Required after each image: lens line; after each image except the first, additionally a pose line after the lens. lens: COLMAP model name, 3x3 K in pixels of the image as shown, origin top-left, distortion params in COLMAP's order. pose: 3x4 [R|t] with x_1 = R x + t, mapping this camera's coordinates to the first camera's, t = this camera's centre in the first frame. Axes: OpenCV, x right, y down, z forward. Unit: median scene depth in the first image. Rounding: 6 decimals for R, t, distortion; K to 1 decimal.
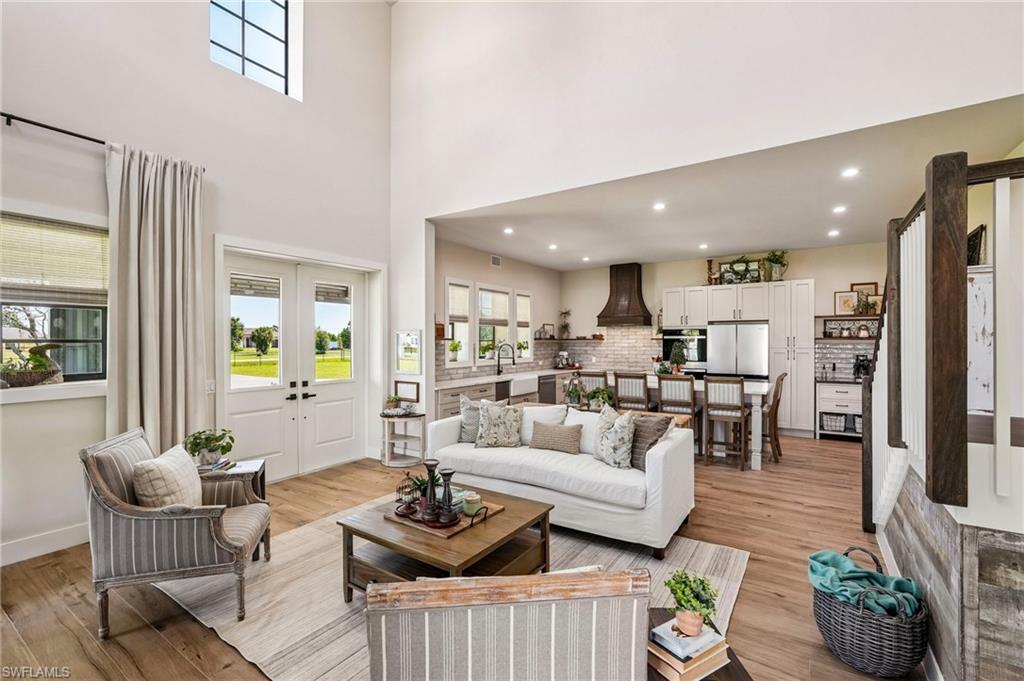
lens RADIAL K [[448.4, 0, 514.3], [0, 448.4, 340.8], [0, 0, 1]] dist [-0.014742, 0.006148]
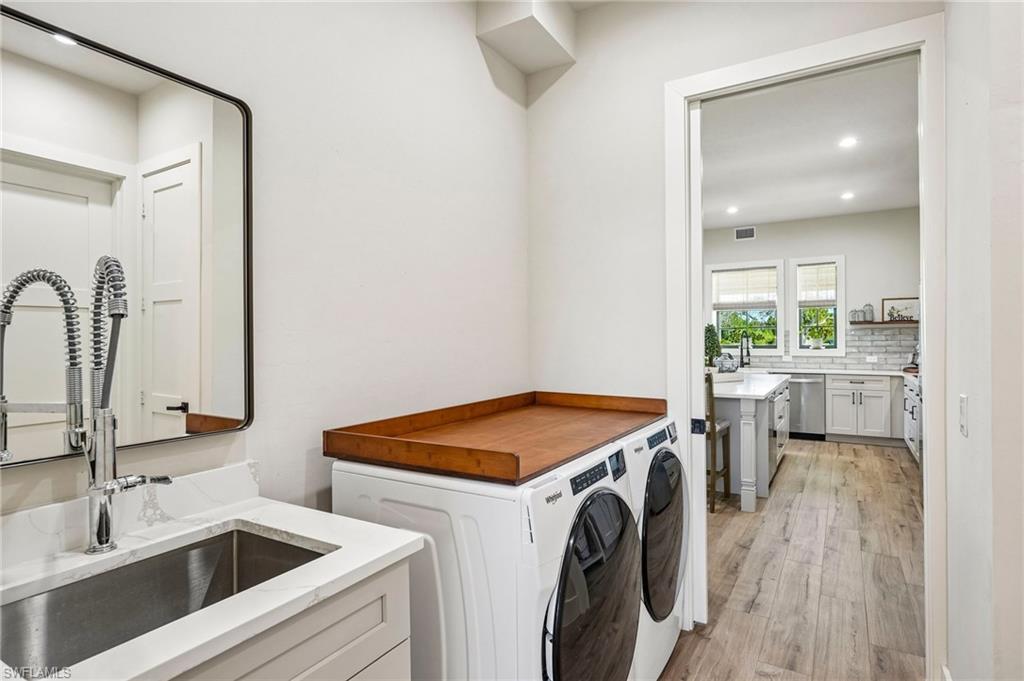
lens RADIAL K [[532.4, 0, 507.7], [0, 532.4, 341.7], [0, 0, 1]] dist [-0.021818, 0.003791]
pose [[0.019785, 0.003581, -0.999798, 1.035980], [0.006933, 0.999969, 0.003719, 0.022008], [0.999780, -0.007006, 0.019760, 0.575560]]
